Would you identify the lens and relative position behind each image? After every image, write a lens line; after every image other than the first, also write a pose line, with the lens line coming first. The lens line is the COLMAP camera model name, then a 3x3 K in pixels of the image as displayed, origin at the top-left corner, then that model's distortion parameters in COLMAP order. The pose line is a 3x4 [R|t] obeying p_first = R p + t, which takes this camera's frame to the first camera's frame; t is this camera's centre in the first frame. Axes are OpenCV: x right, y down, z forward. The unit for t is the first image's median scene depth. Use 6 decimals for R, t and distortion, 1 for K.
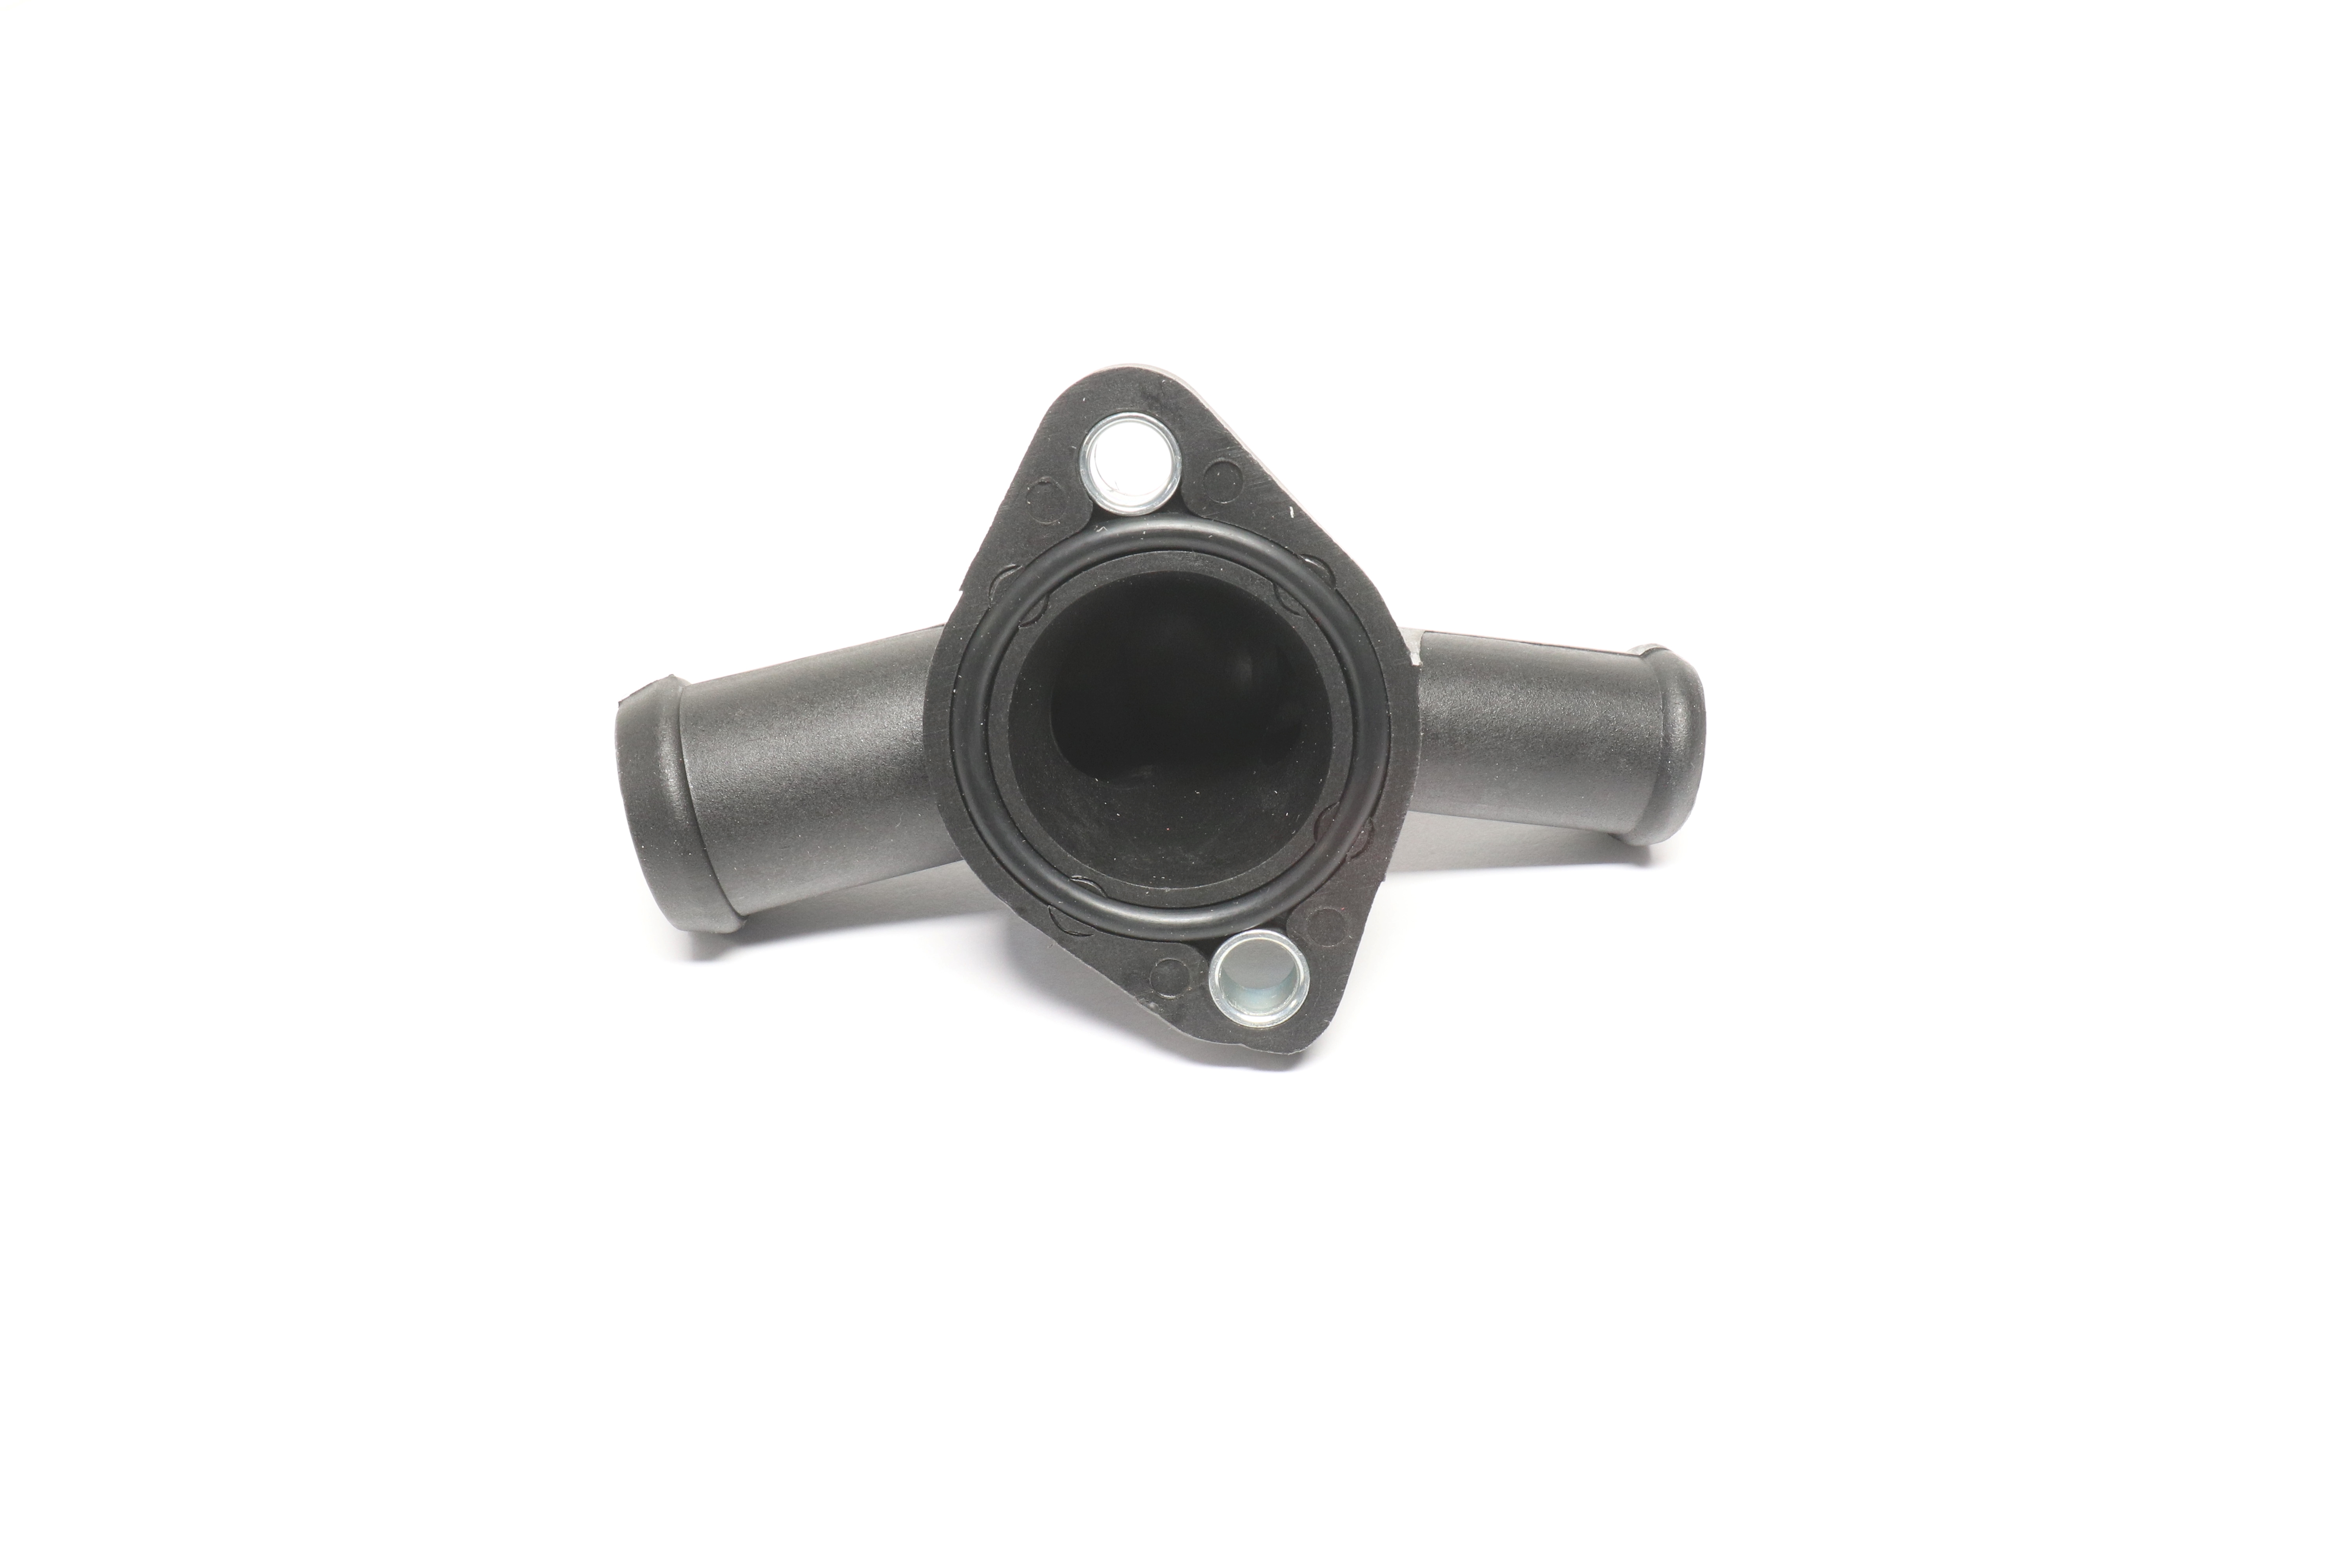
lens RADIAL K [[3165.8, 0, 1175.3], [0, 3165.8, 781.0], [0, 0, 1]] dist [0.007493, 0.000000]
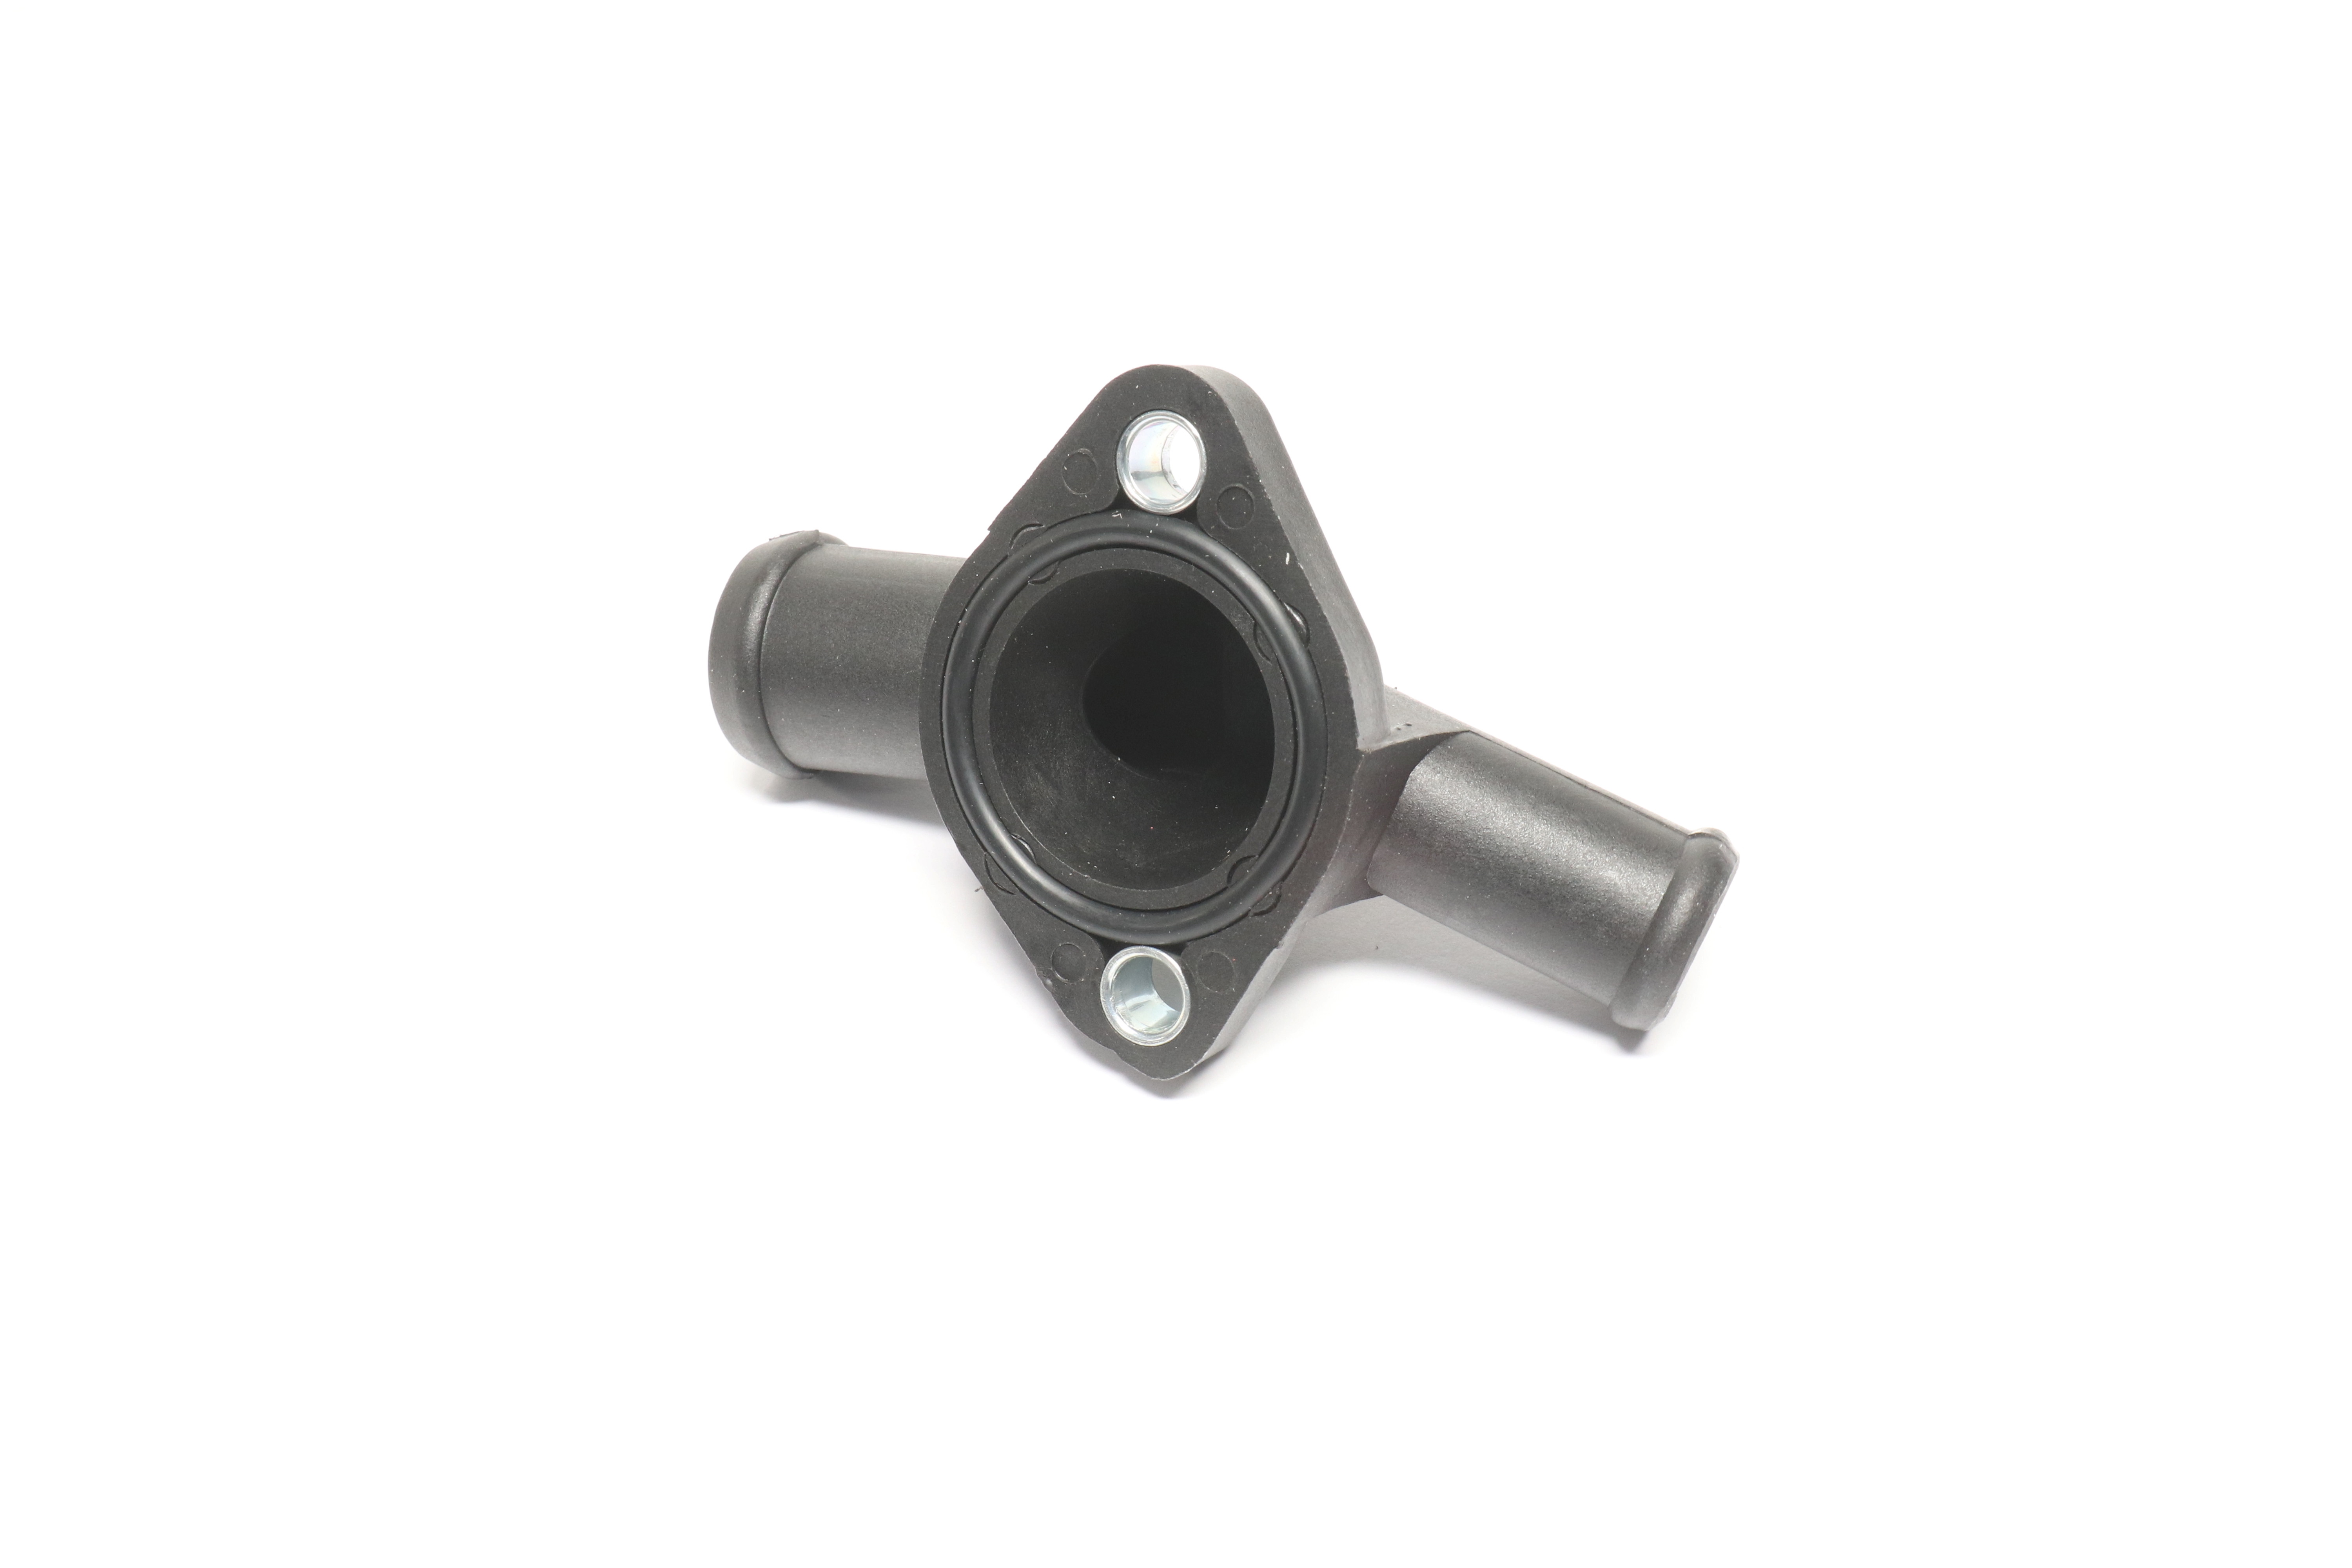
lens RADIAL K [[3165.8, 0, 1175.6], [0, 3165.8, 787.1], [0, 0, 1]] dist [0.007493, 0.000000]
pose [[0.841011, 0.340492, -0.420436, 0.434090], [-0.329355, 0.938743, 0.101426, -0.104152], [0.429216, 0.053173, 0.901635, 0.104338]]
